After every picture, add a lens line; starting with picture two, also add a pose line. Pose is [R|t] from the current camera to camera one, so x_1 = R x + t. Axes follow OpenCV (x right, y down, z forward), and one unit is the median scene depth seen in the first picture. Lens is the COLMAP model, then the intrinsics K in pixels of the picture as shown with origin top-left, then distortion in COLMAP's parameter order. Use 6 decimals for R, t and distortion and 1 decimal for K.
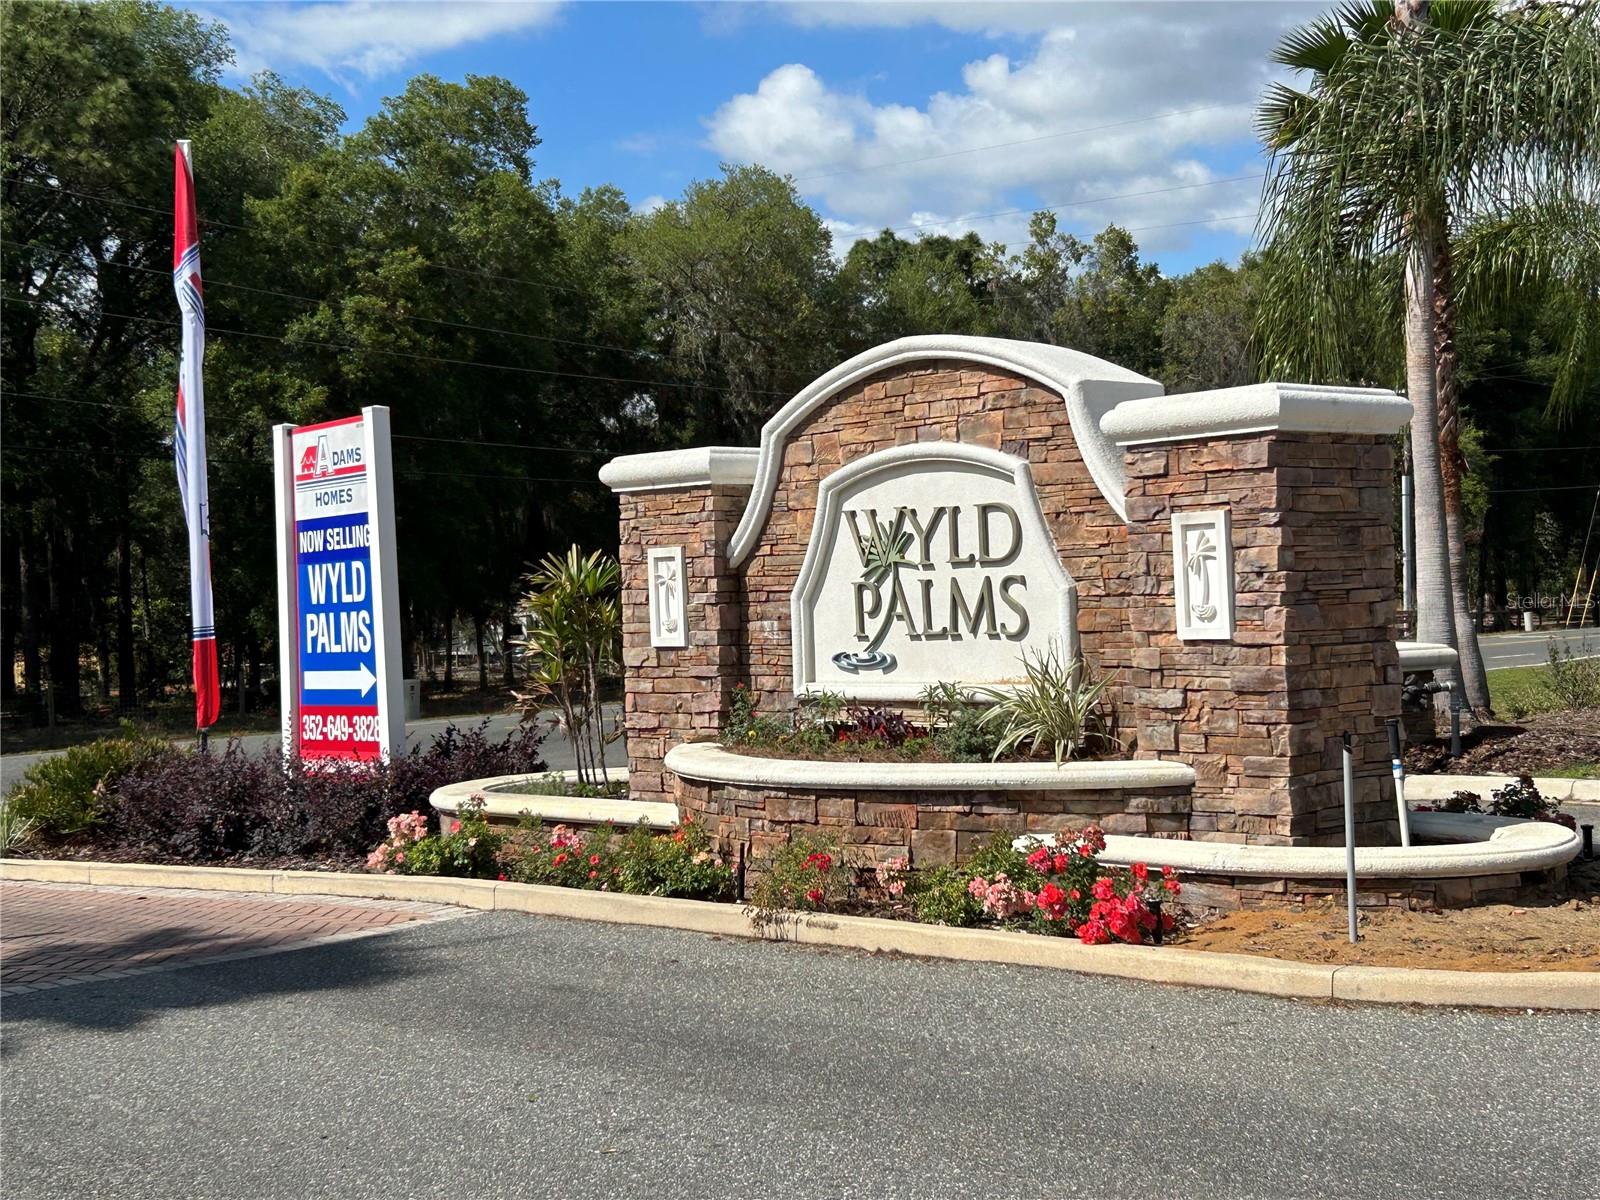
lens RADIAL K [[2069.0, 0, 800.0], [0, 2069.0, 600.0], [0, 0, 1]] dist [0.123500, -0.012145]
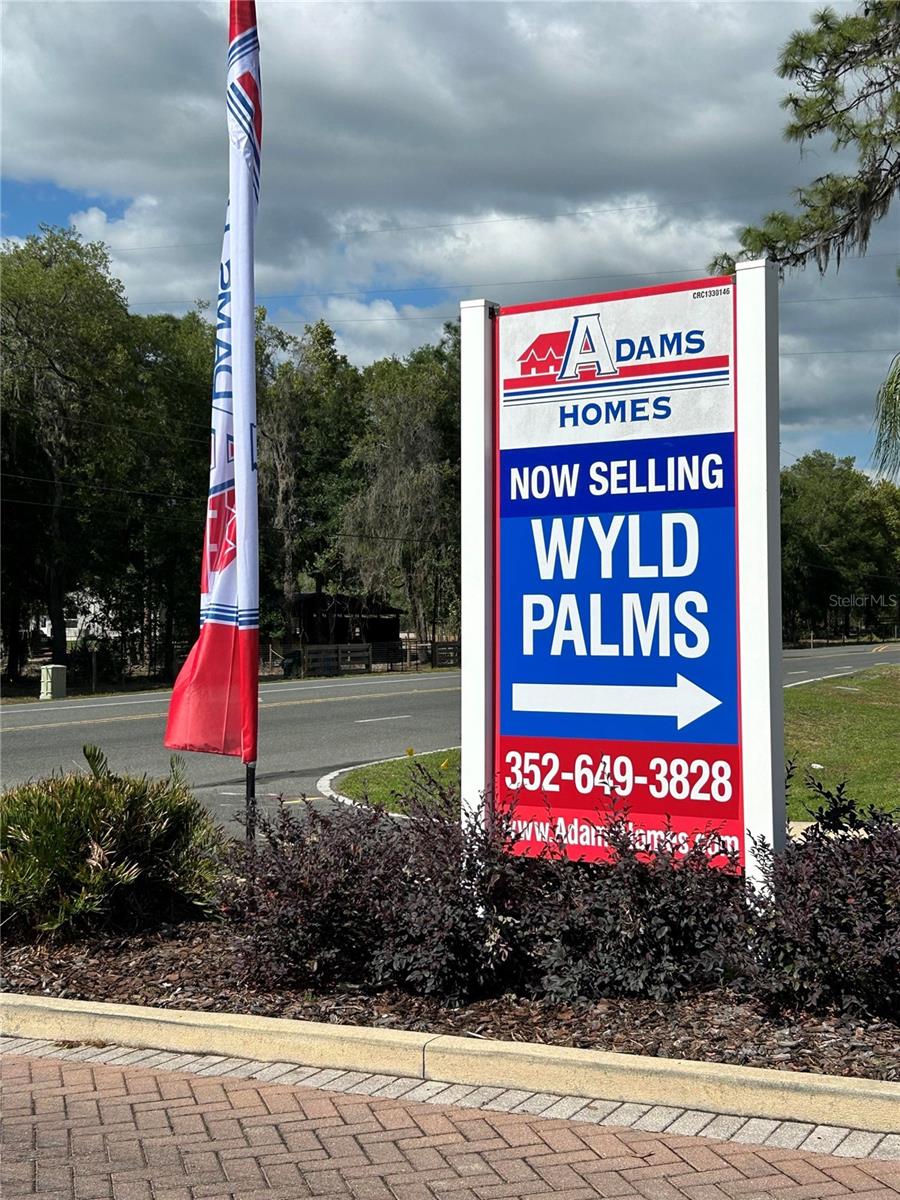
lens RADIAL K [[1551.8, 0, 450.0], [0, 1551.8, 600.0], [0, 0, 1]] dist [0.123500, -0.012145]
pose [[0.956703, 0.034723, 0.288988, -0.405001], [-0.032108, 0.999389, -0.013784, 0.016077], [-0.289290, 0.003908, 0.957234, 0.557518]]
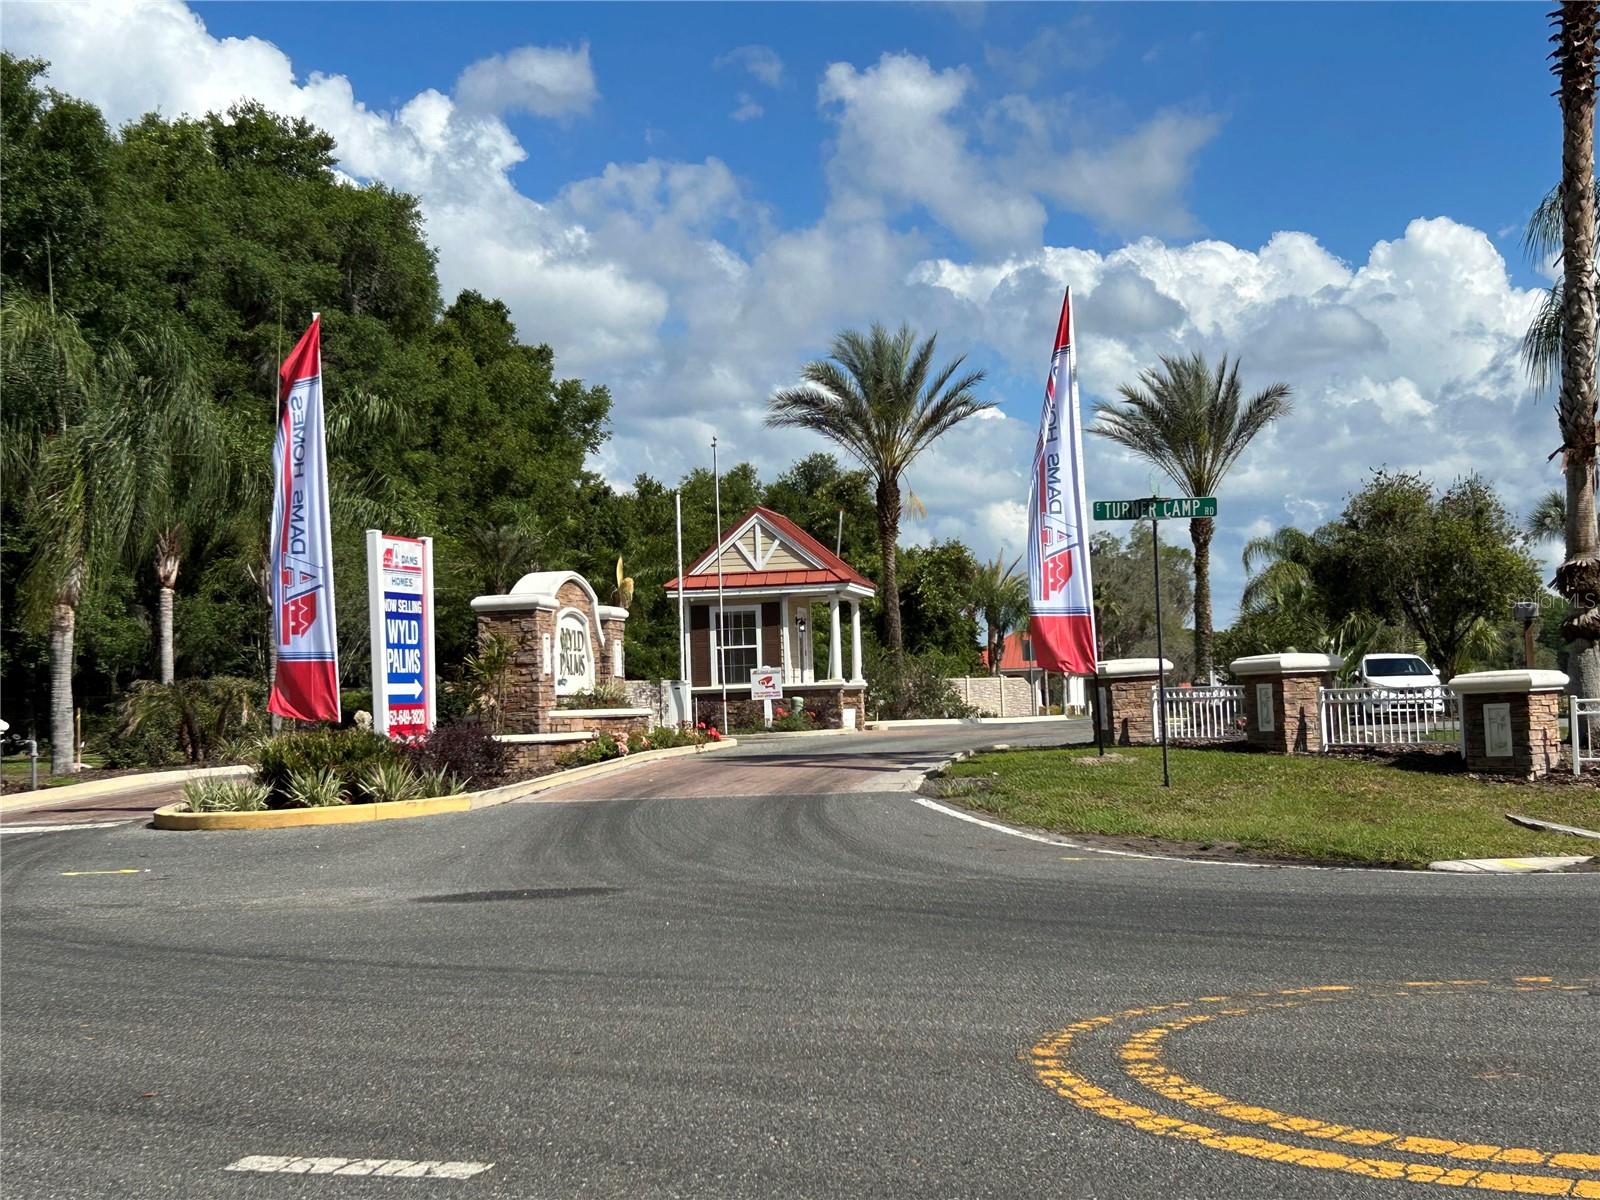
lens RADIAL K [[2069.0, 0, 800.0], [0, 2069.0, 600.0], [0, 0, 1]] dist [0.123500, -0.012145]
pose [[-0.602116, 0.097540, 0.792428, -1.760153], [0.055396, 0.995221, -0.080409, 0.119960], [-0.796485, -0.004518, -0.604642, 1.761719]]
